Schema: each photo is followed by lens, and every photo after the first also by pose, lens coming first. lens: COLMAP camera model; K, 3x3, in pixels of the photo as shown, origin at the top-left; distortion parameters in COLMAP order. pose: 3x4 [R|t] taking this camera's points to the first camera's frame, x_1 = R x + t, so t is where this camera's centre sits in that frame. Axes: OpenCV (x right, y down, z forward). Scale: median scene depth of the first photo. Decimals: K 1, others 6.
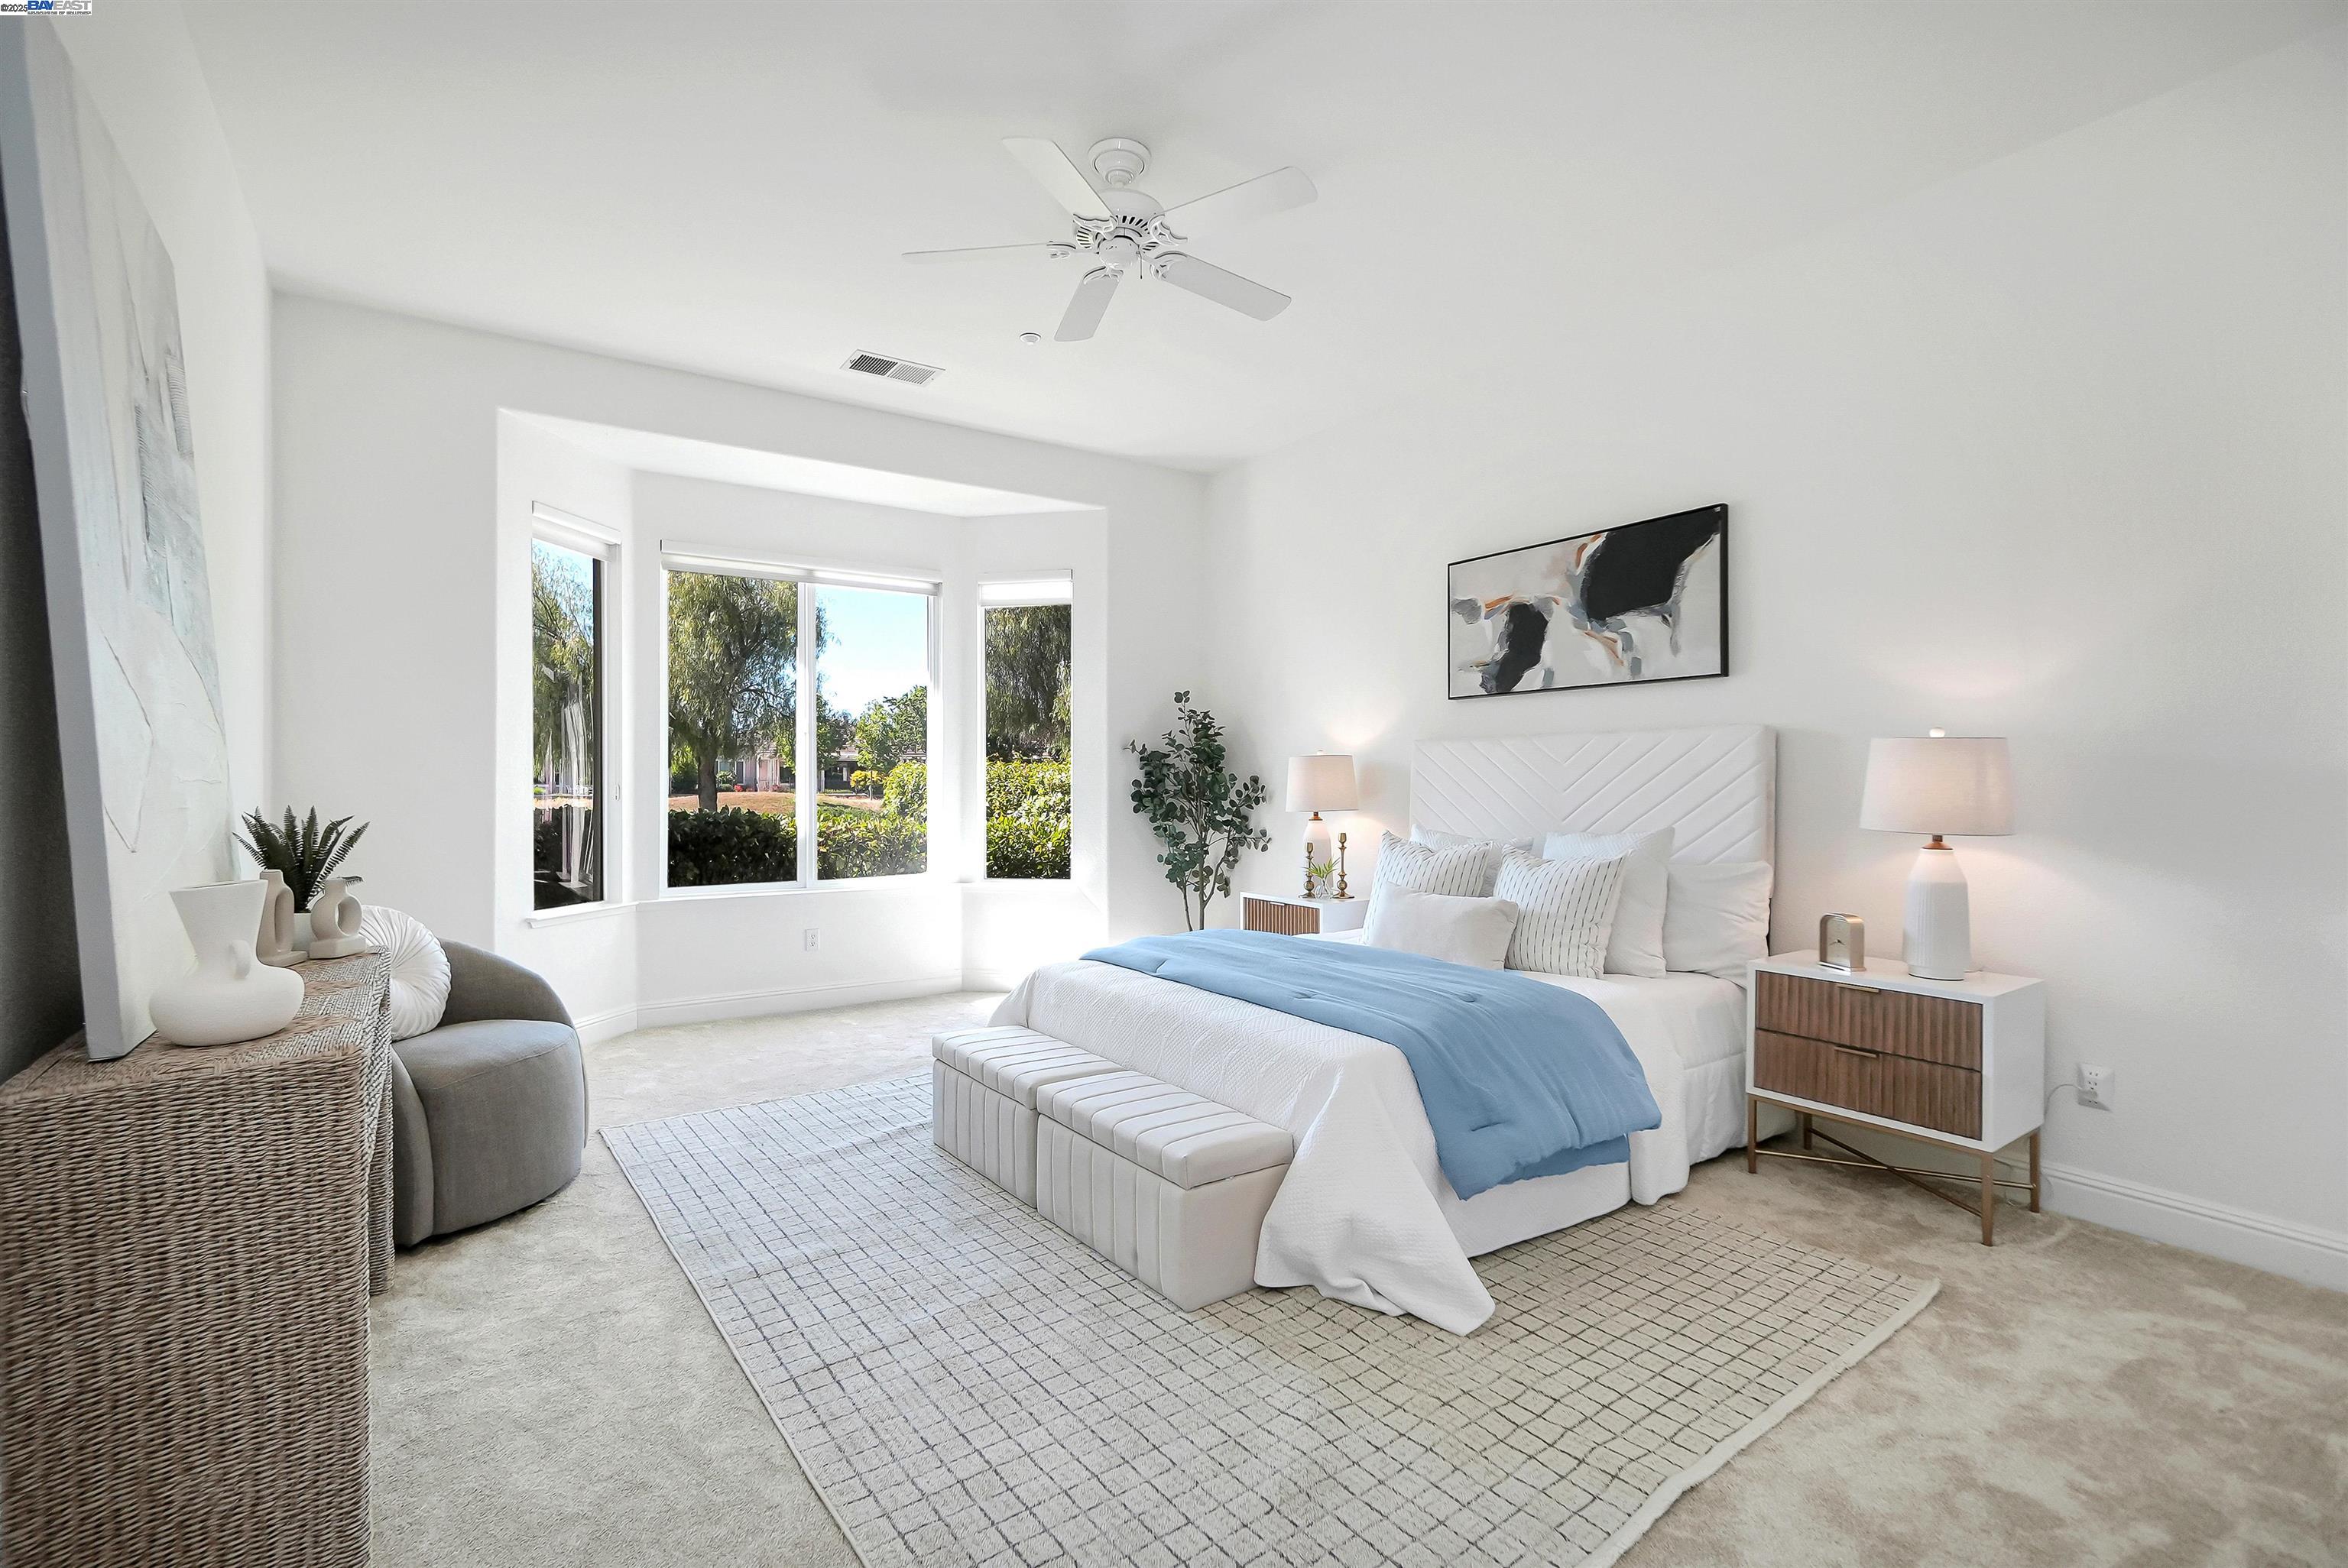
lens RADIAL K [[1014.0, 0, 1138.3], [0, 1014.0, 793.4], [0, 0, 1]] dist [-0.002401, 0.000910]
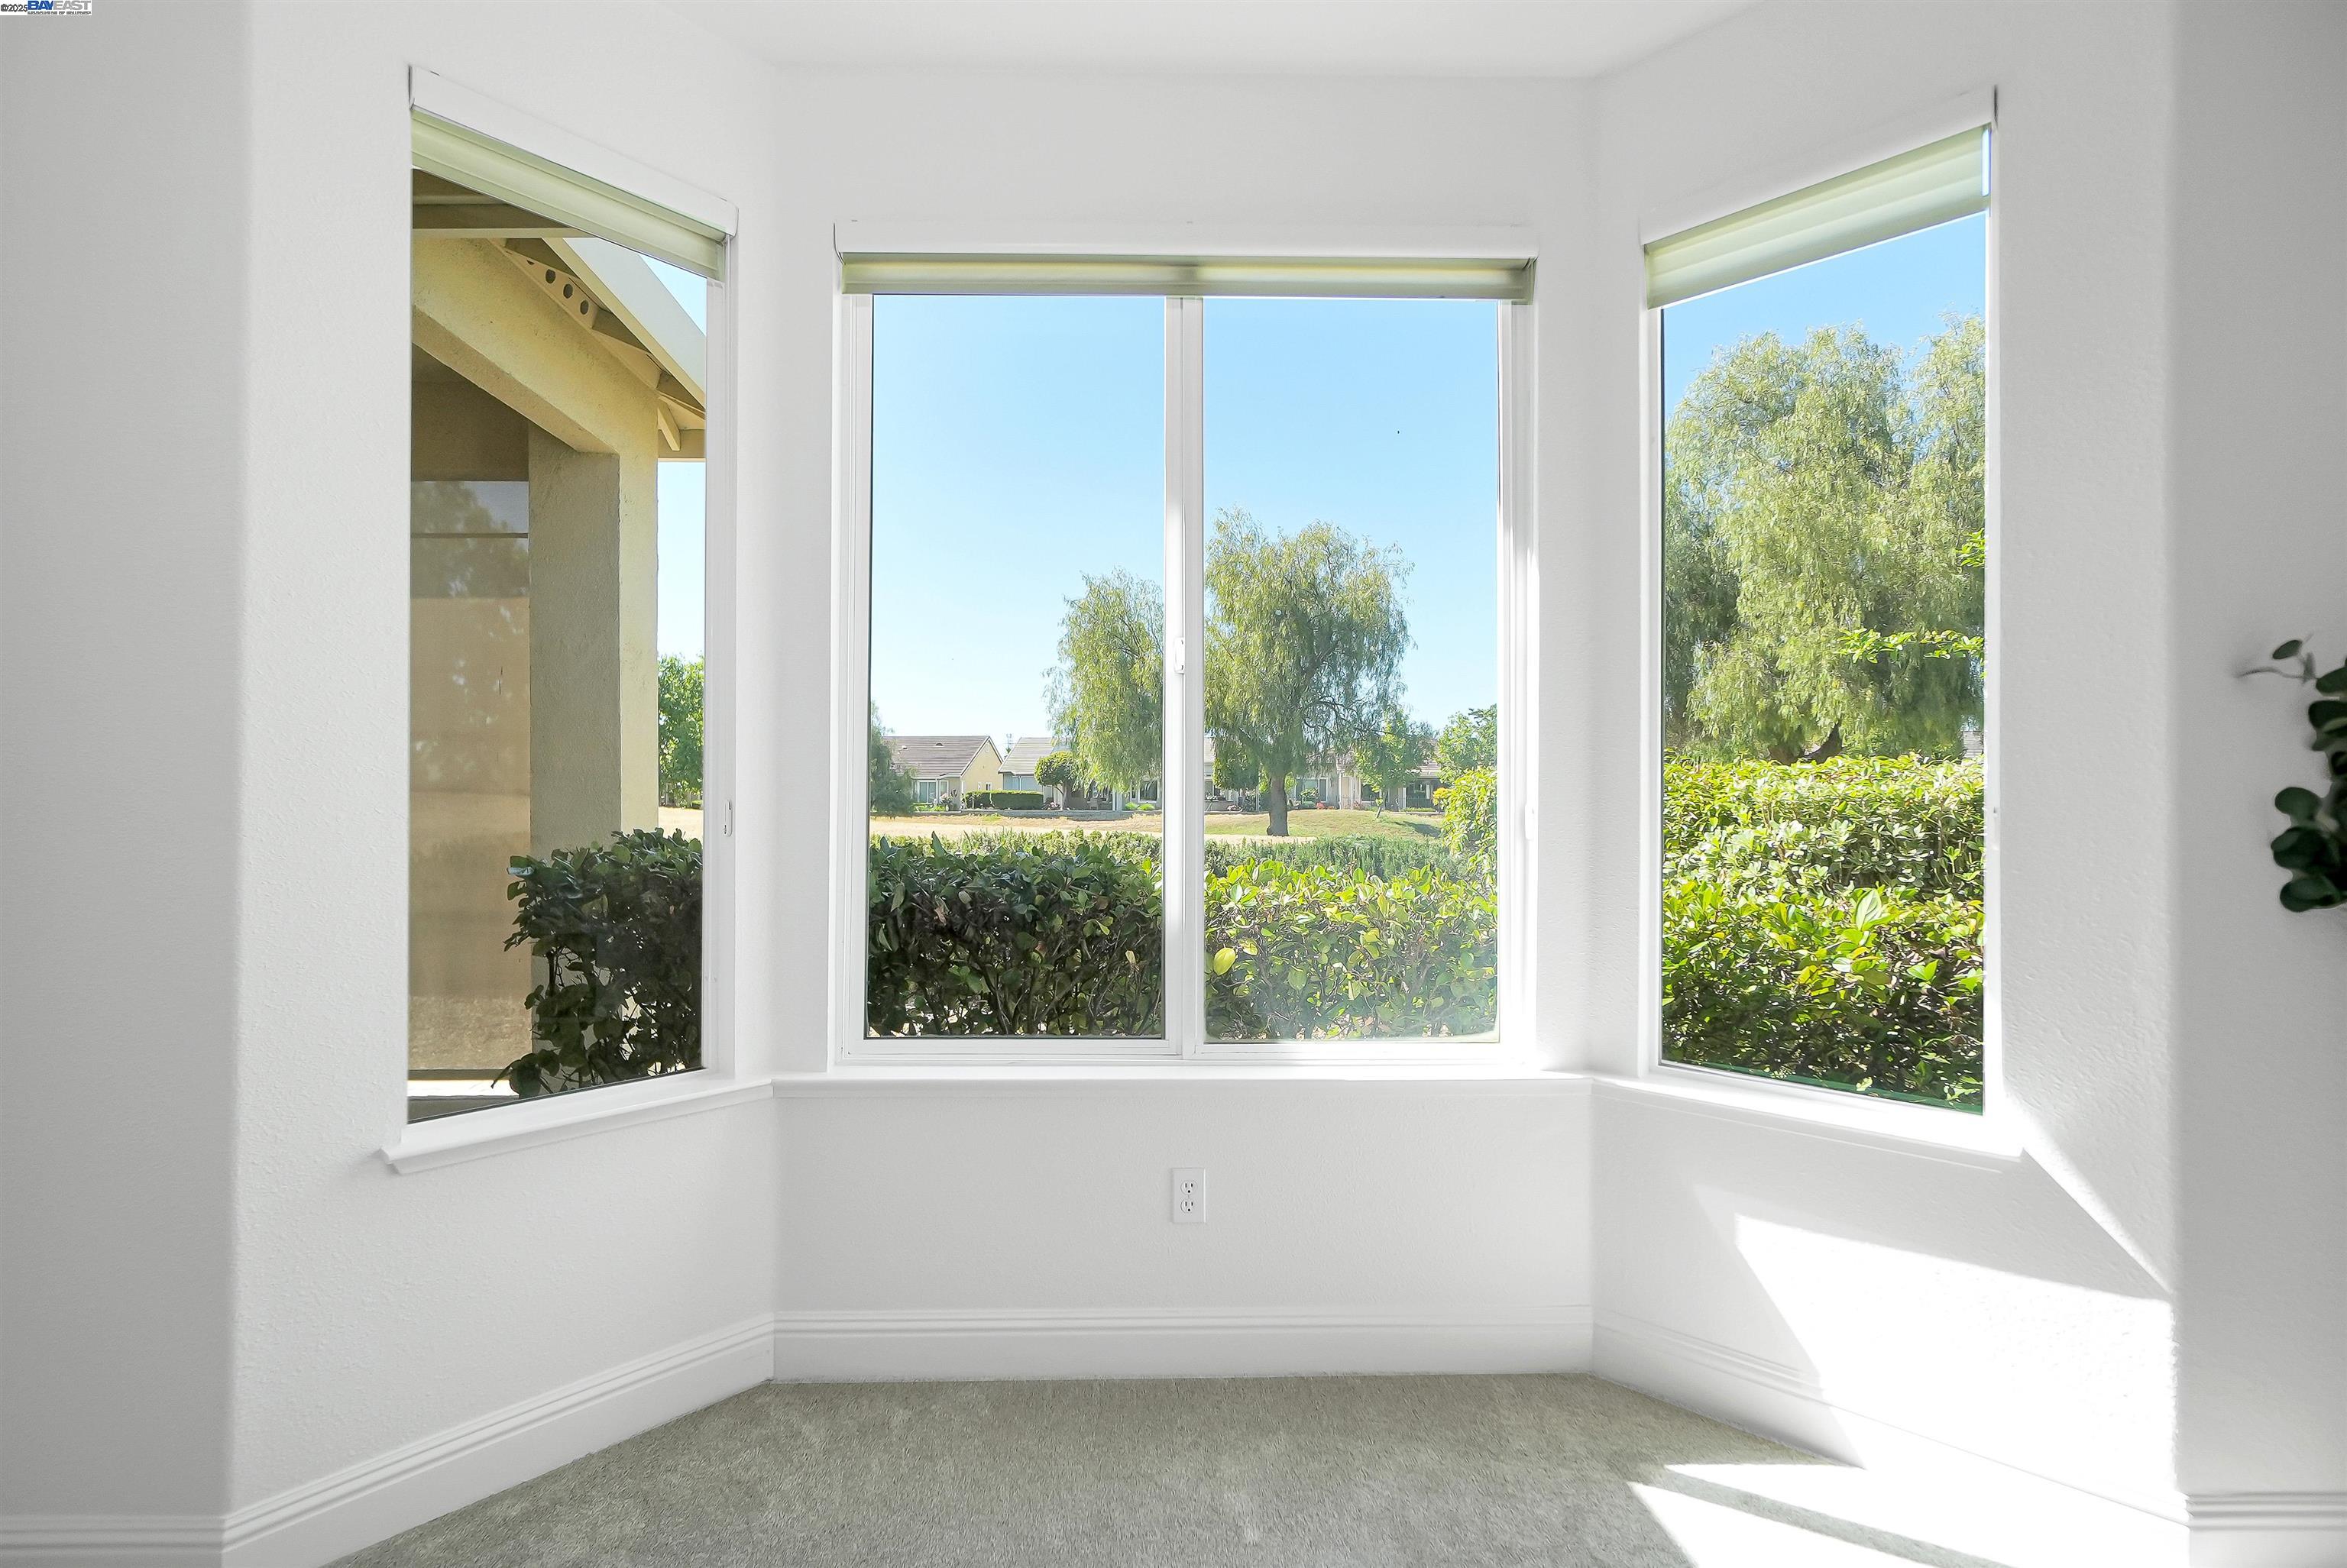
lens RADIAL K [[1013.6, 0, 1137.8], [0, 1013.6, 793.4], [0, 0, 1]] dist [-0.002401, 0.000910]
pose [[0.845002, -0.000717, -0.534762, -0.082884], [-0.008825, 0.999844, -0.015287, -0.003626], [0.534690, 0.017637, 0.844864, 0.426413]]
